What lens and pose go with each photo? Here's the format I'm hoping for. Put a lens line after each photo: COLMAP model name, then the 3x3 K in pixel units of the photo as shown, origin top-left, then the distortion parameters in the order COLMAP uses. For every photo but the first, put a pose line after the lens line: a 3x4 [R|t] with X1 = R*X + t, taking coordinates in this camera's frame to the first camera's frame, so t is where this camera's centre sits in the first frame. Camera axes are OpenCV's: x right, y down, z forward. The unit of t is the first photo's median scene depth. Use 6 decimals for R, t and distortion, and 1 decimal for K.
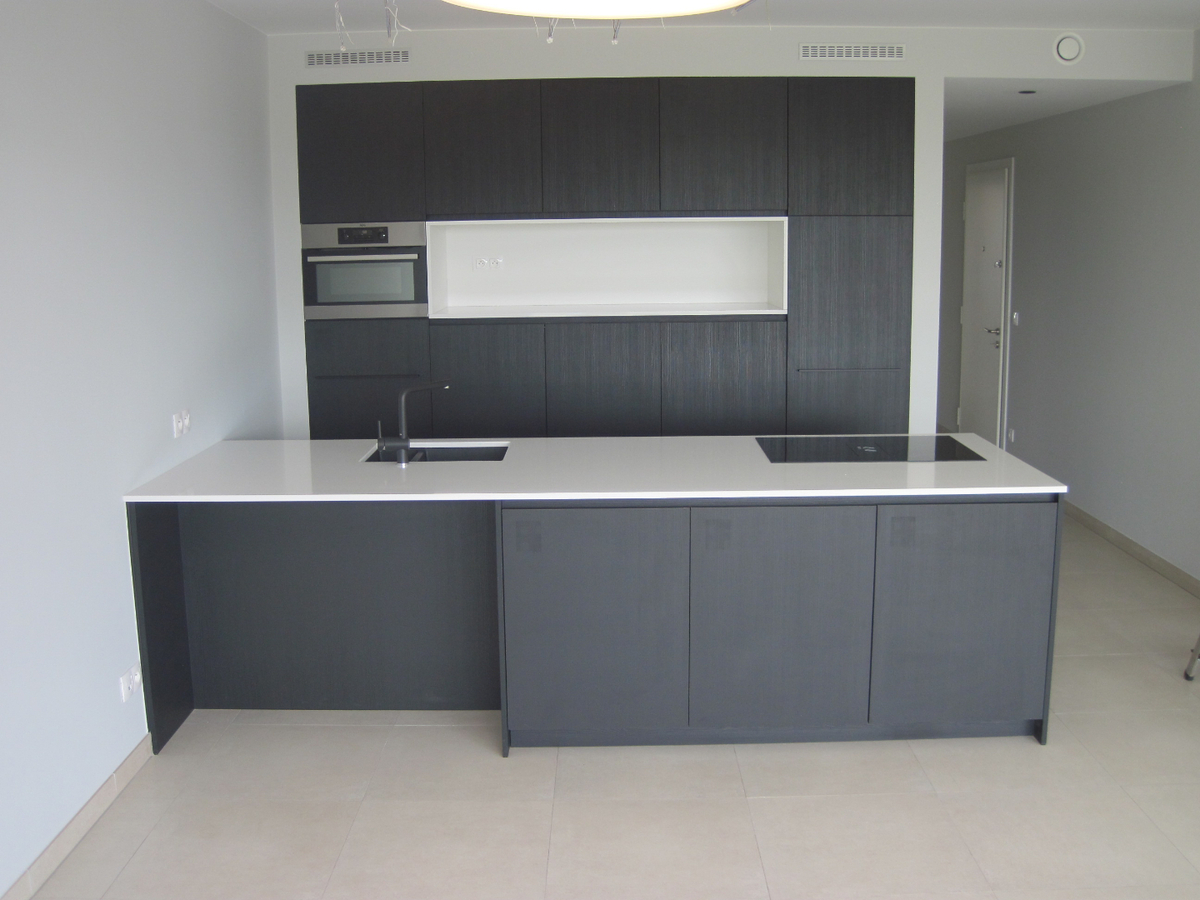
lens RADIAL K [[1227.6, 0, 600.0], [0, 1227.6, 450.0], [0, 0, 1]] dist [-0.185565, 0.149593]
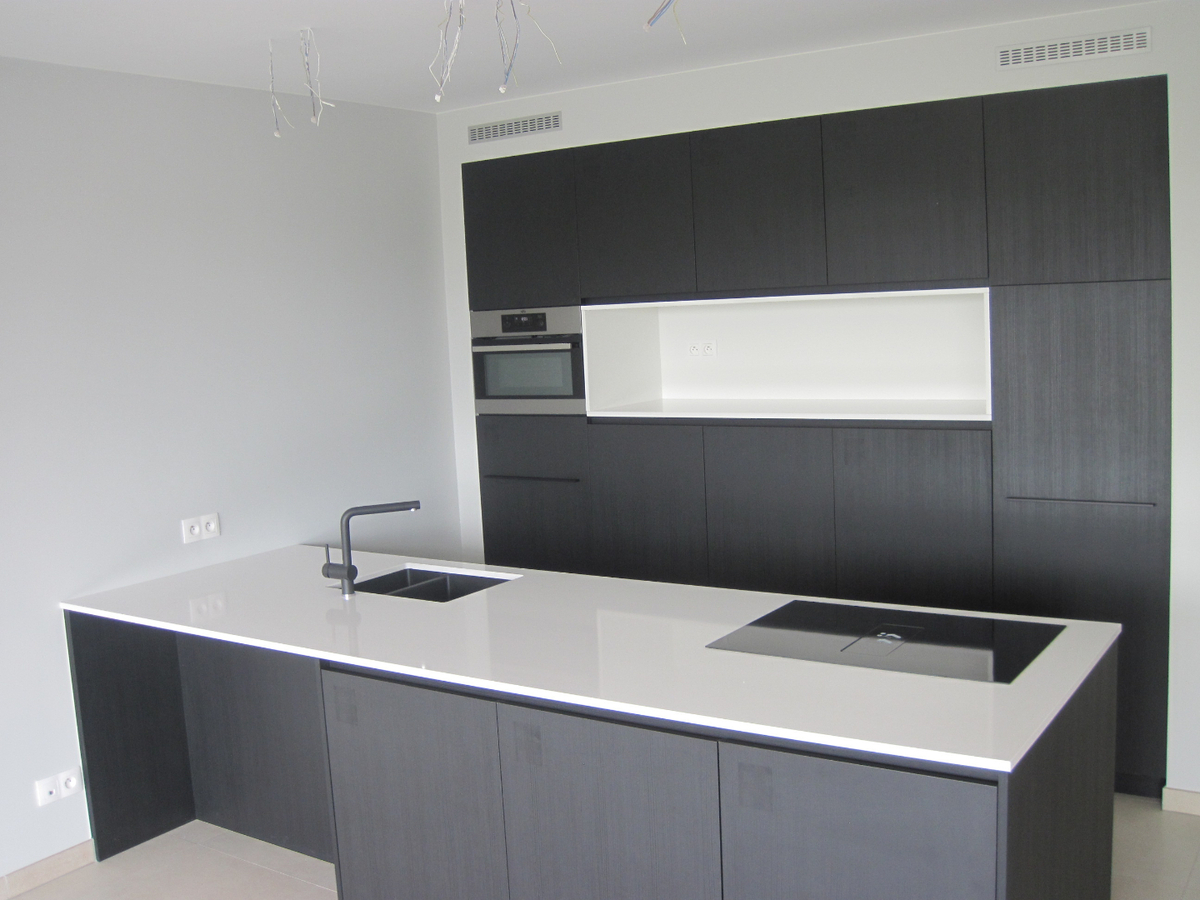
lens RADIAL K [[1227.6, 0, 600.0], [0, 1227.6, 450.0], [0, 0, 1]] dist [-0.185565, 0.149593]
pose [[0.834682, 0.035149, -0.549610, 0.356064], [-0.060979, 0.997724, -0.028800, -0.059629], [0.547346, 0.057553, 0.834925, 0.275308]]
